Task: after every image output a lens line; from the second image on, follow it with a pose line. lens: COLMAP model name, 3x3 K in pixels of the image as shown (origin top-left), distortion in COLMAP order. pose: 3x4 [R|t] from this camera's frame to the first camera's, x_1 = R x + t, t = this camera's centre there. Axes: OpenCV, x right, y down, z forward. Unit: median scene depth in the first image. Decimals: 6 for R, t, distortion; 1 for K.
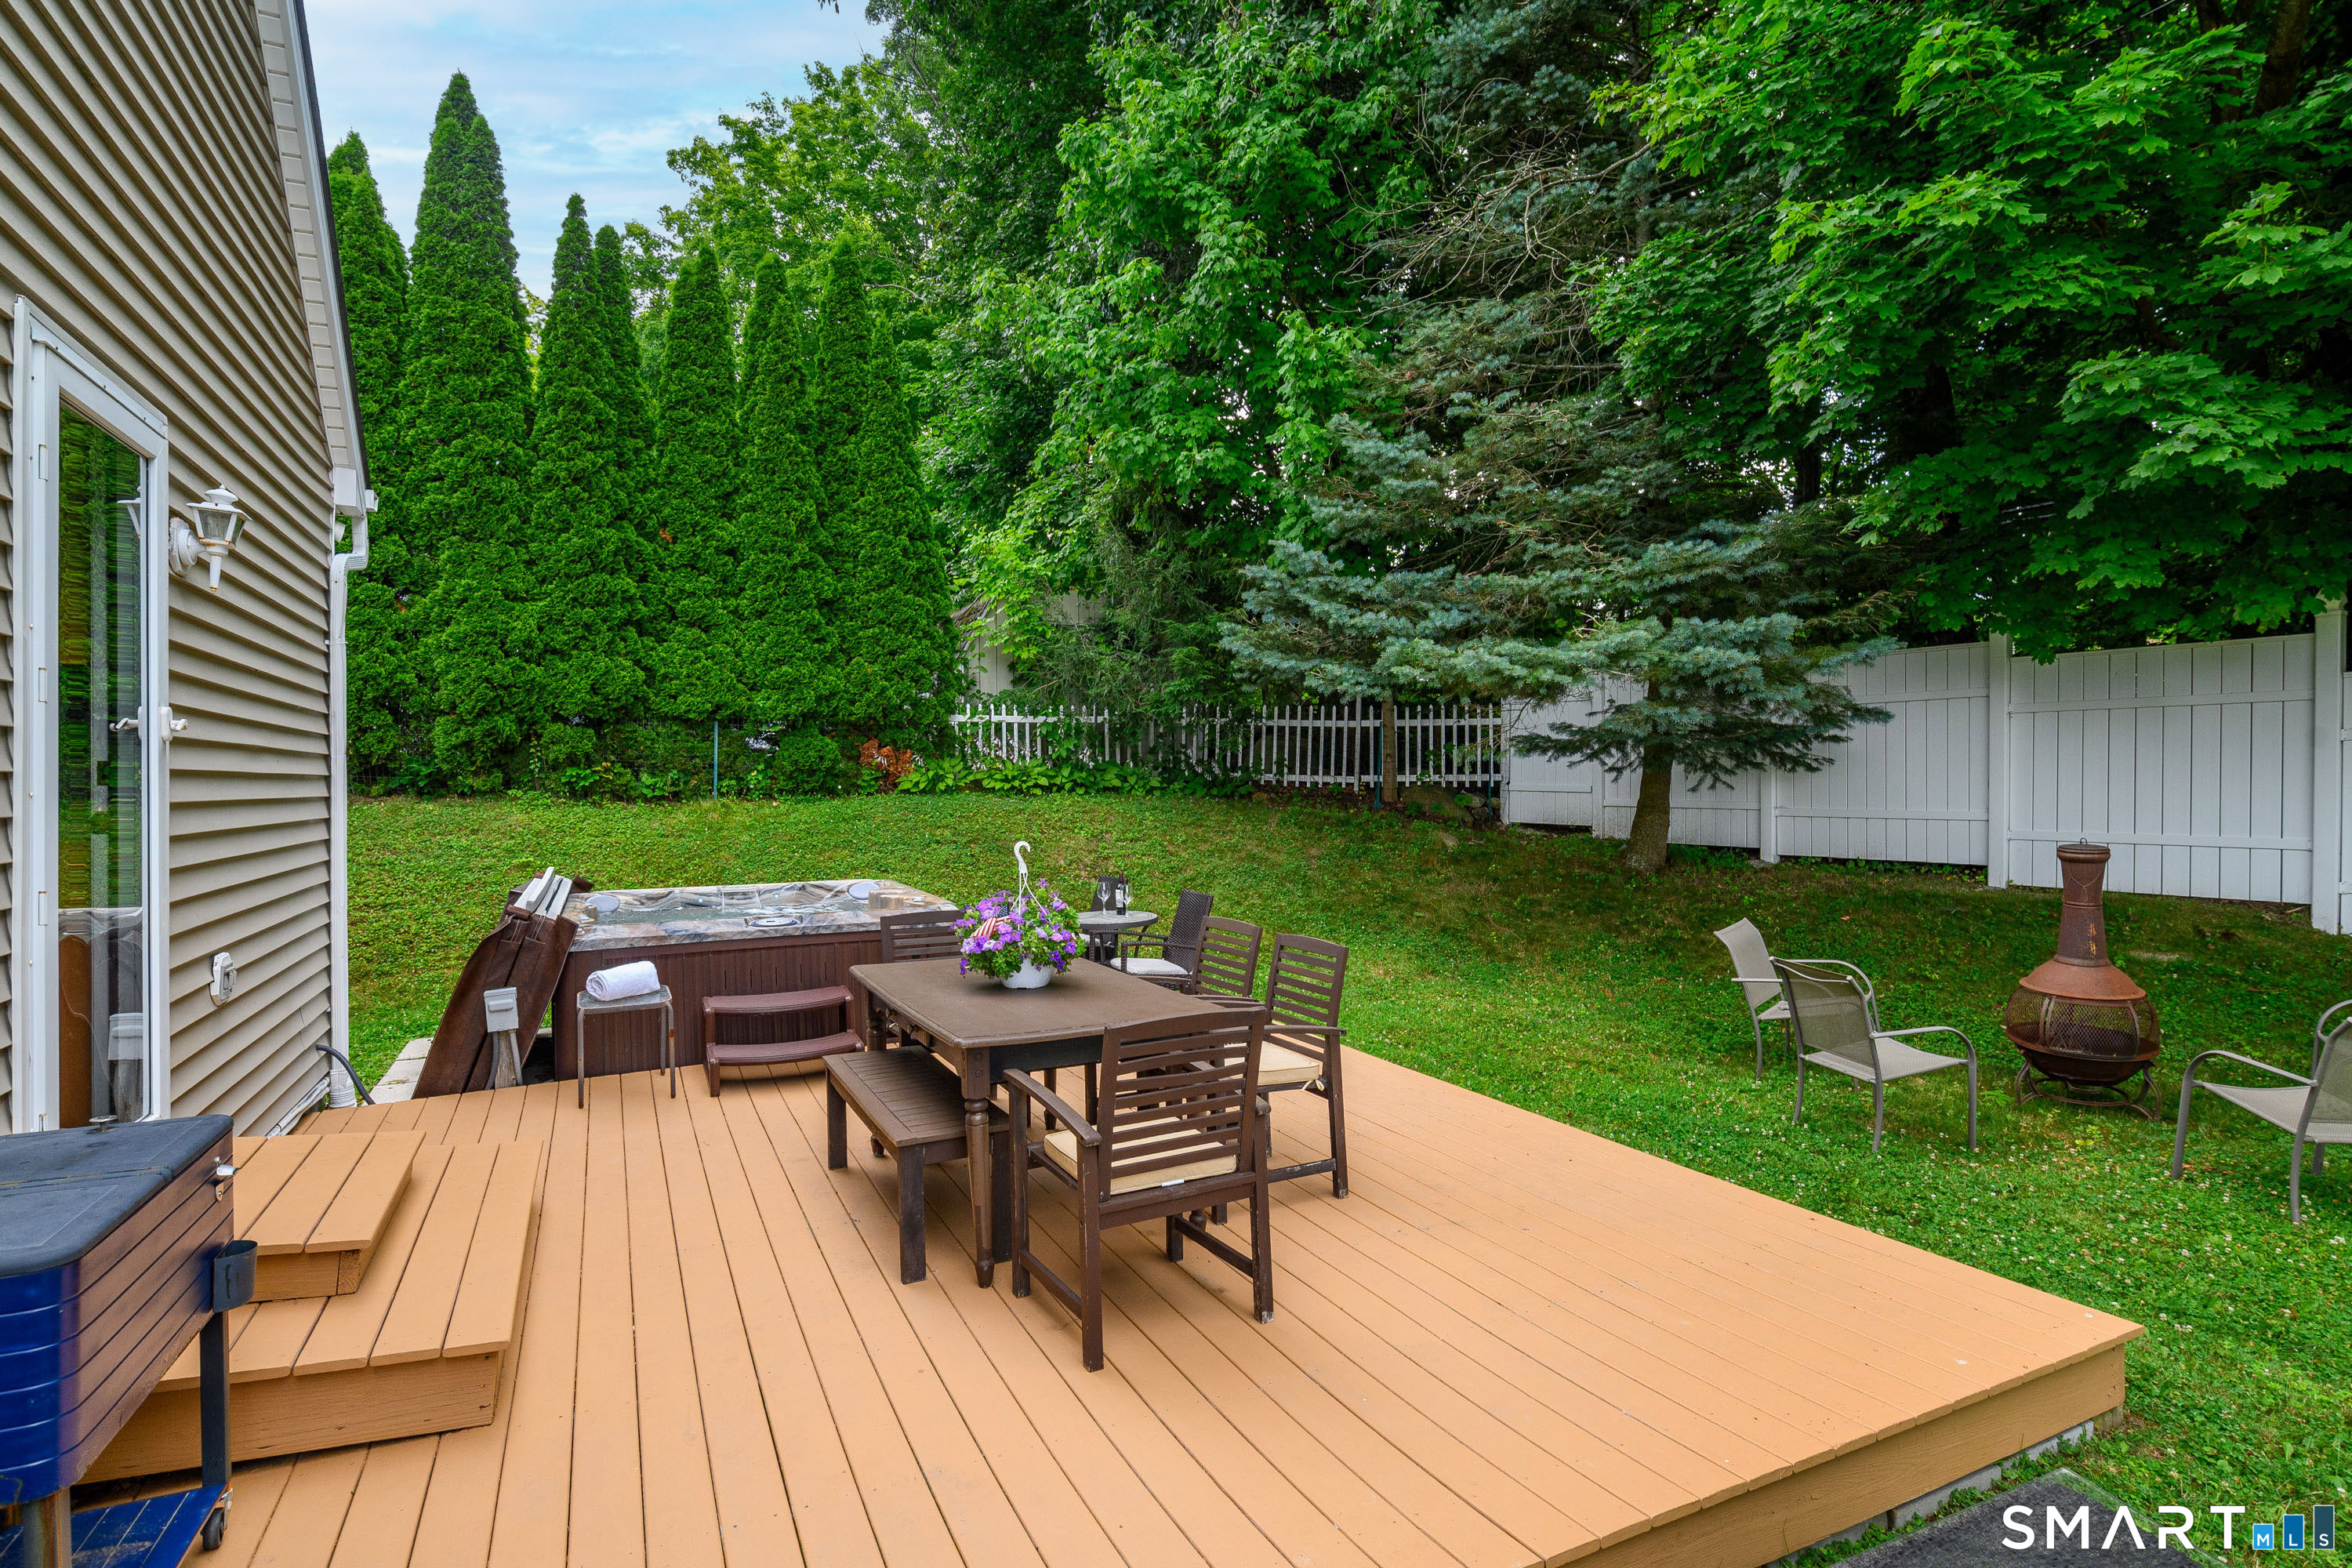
lens RADIAL K [[1165.9, 0, 1172.1], [0, 1165.9, 787.0], [0, 0, 1]] dist [-0.006493, 0.006296]
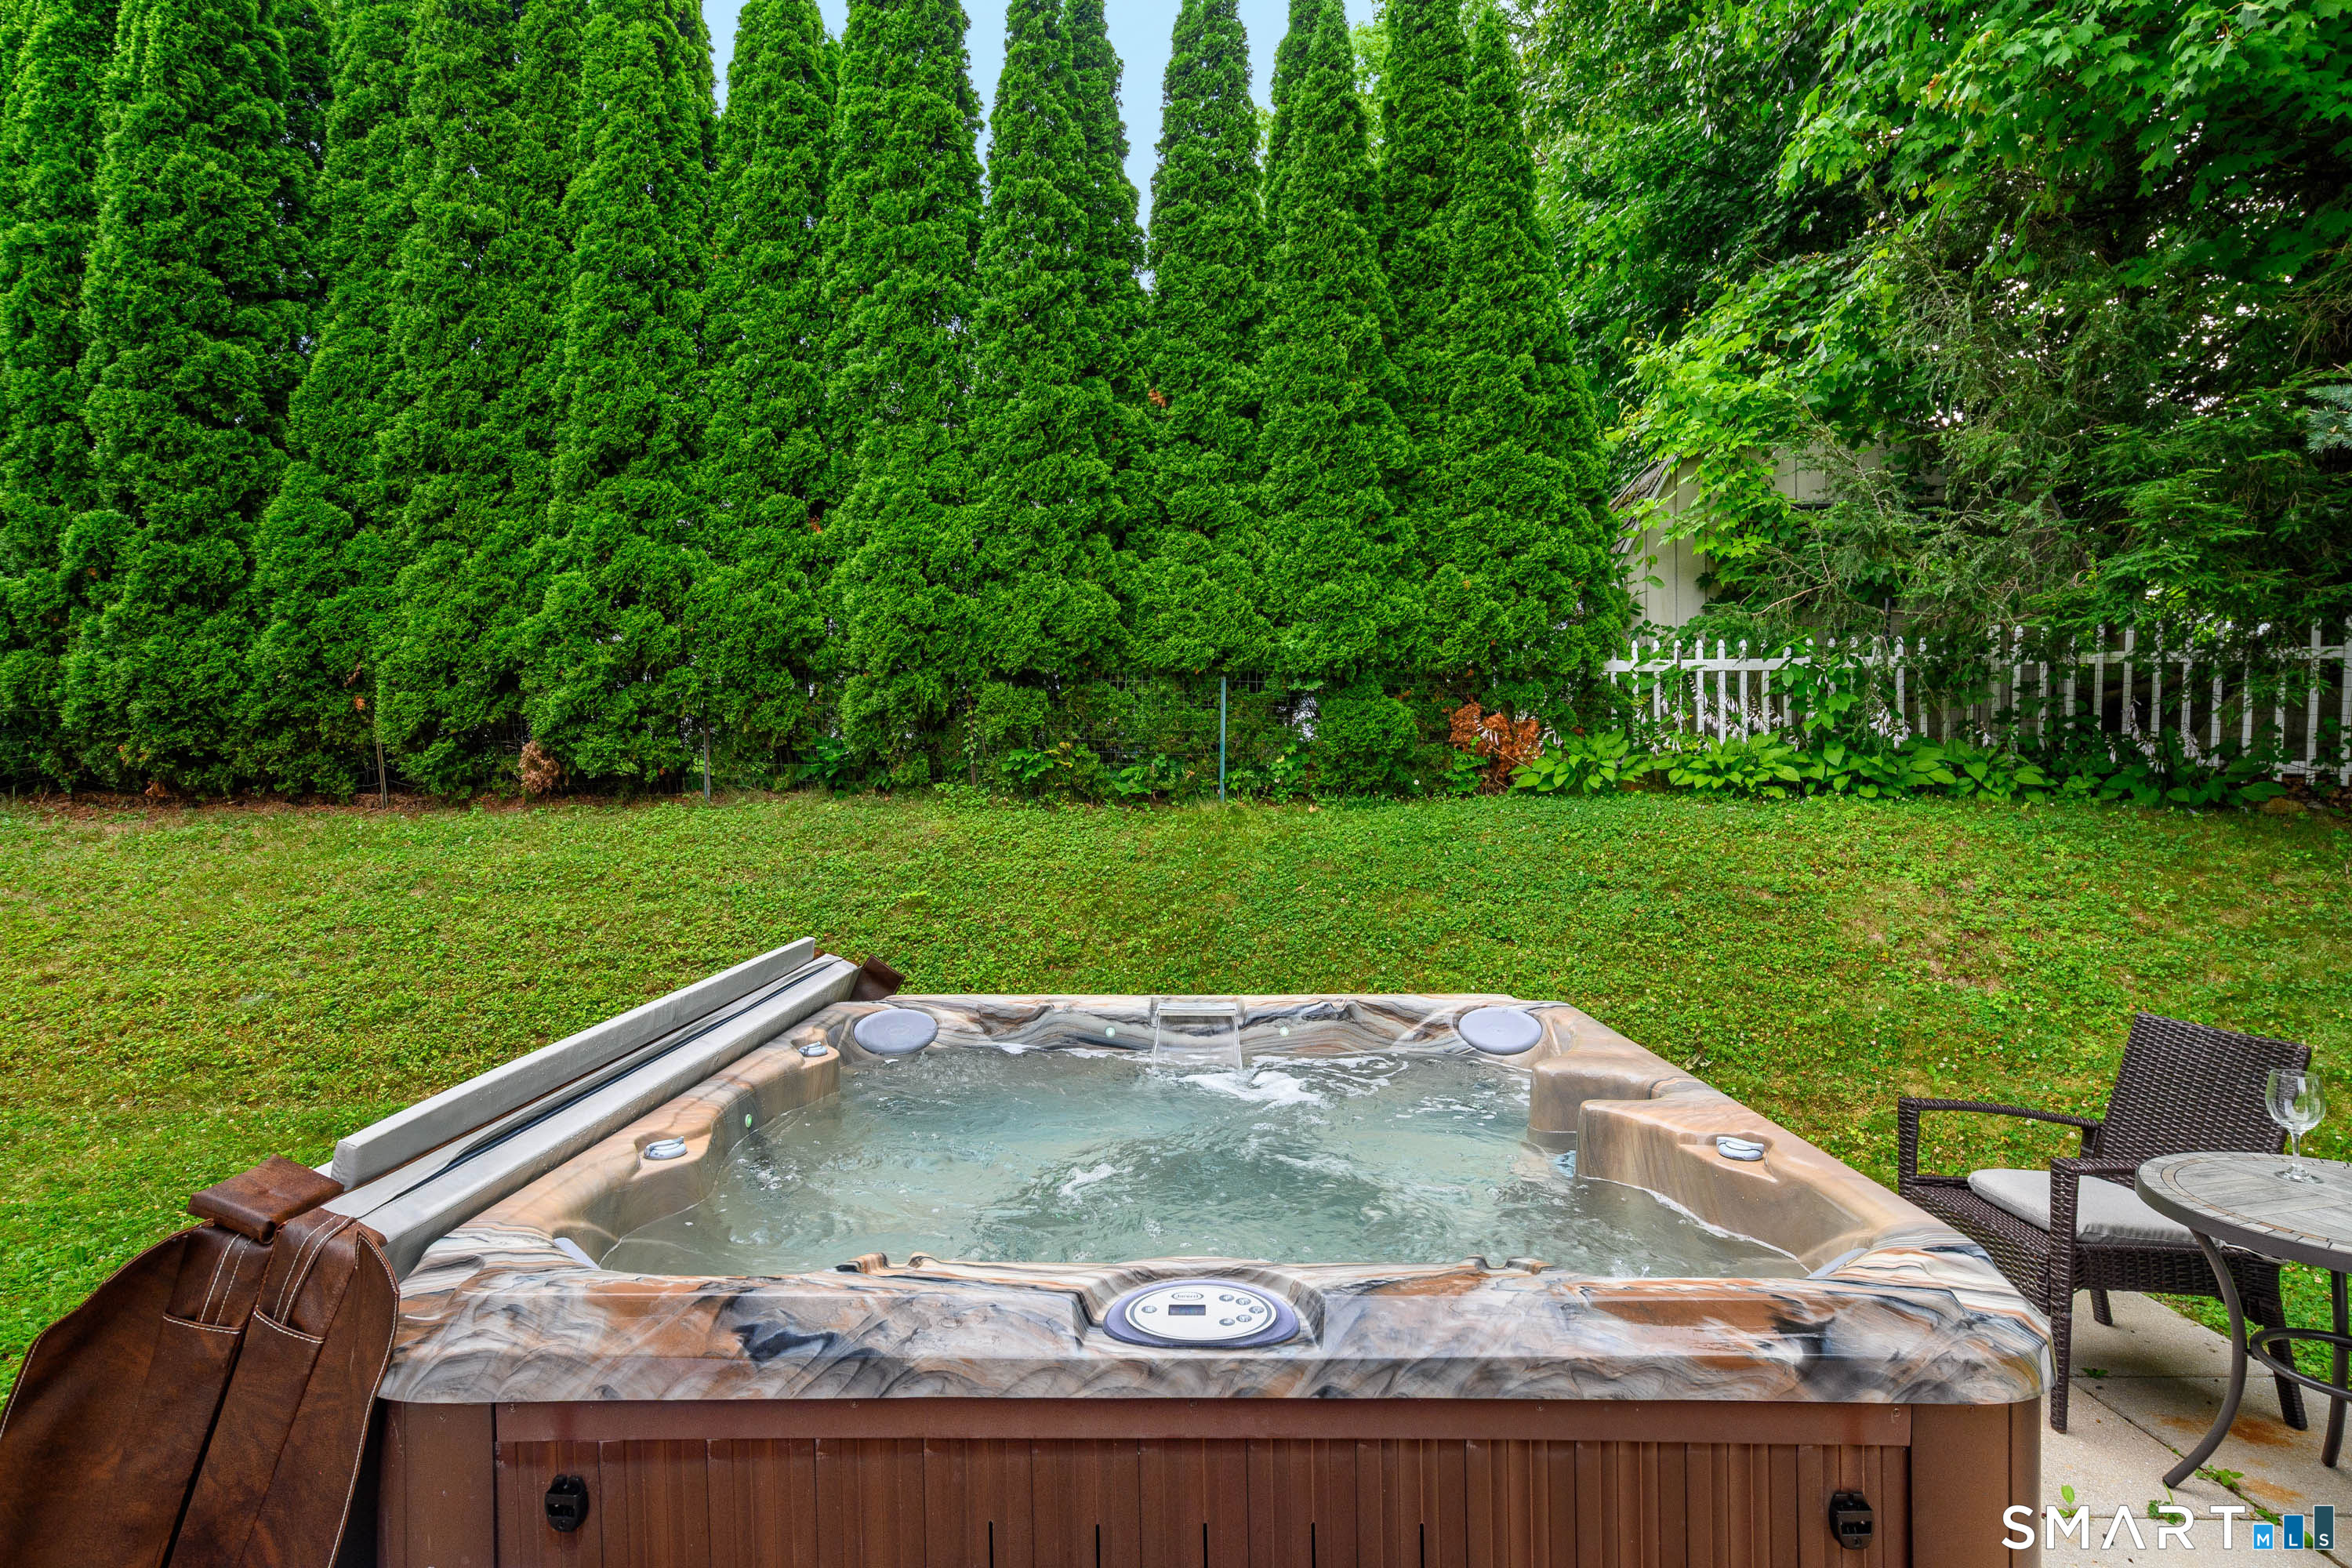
lens RADIAL K [[1165.9, 0, 1173.1], [0, 1165.9, 788.6], [0, 0, 1]] dist [-0.006493, 0.006296]
pose [[0.892113, 0.003541, -0.451799, -0.130655], [-0.007514, 0.999947, -0.006999, 0.008461], [0.451750, 0.009639, 0.892092, 0.424322]]
